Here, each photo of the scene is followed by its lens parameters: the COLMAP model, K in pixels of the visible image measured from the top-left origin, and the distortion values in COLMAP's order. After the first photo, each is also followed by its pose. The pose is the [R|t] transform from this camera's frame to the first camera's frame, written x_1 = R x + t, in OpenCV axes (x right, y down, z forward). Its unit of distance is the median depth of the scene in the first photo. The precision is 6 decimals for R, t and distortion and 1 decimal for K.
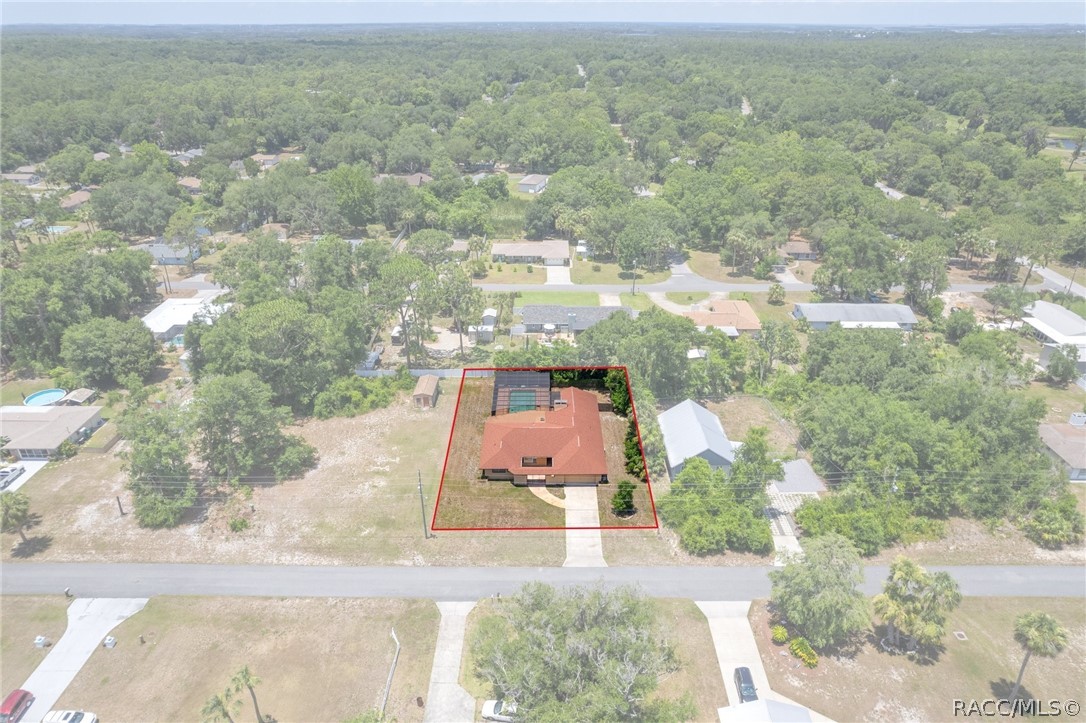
lens RADIAL K [[700.7, 0, 548.1], [0, 700.7, 358.5], [0, 0, 1]] dist [-0.077399, 0.069781]
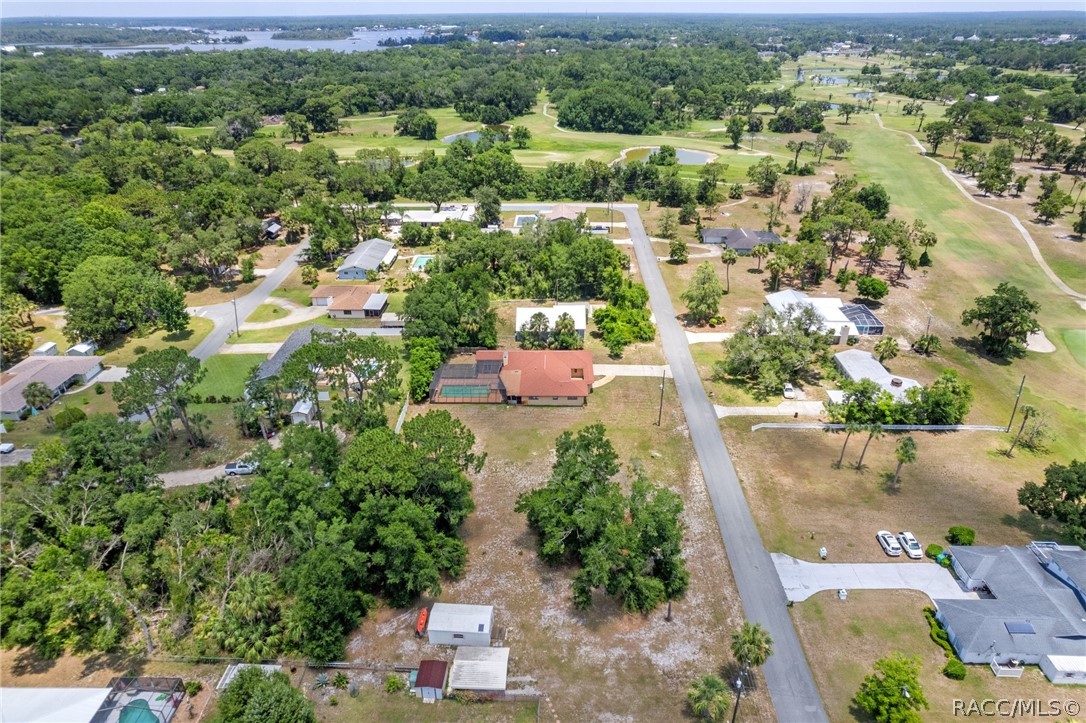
lens RADIAL K [[691.5, 0, 543.0], [0, 691.5, 361.5], [0, 0, 1]] dist [-0.071872, 0.061463]
pose [[0.015943, -0.456743, 0.889456, -0.981594], [0.444363, 0.800129, 0.402908, -0.355881], [-0.895705, 0.388818, 0.215717, 0.657529]]
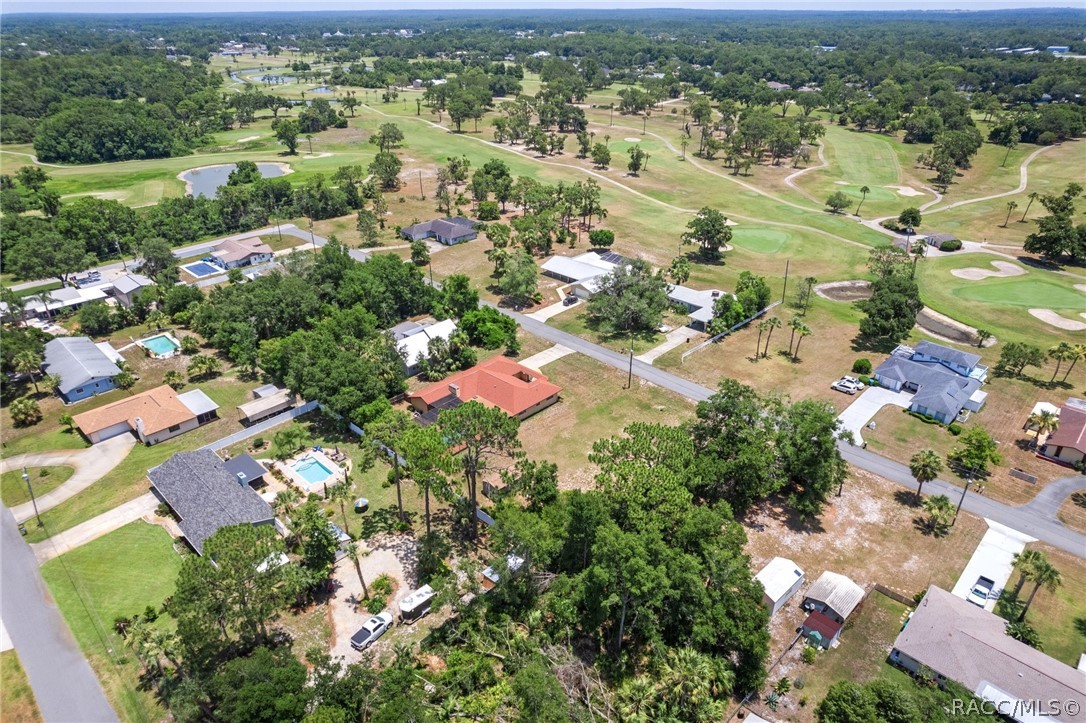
lens RADIAL K [[700.7, 0, 548.1], [0, 700.7, 358.5], [0, 0, 1]] dist [-0.077399, 0.069781]
pose [[-0.724434, -0.309141, 0.616138, -0.705716], [0.308058, 0.654406, 0.690546, -0.637218], [-0.616681, 0.690061, -0.378841, 1.224569]]
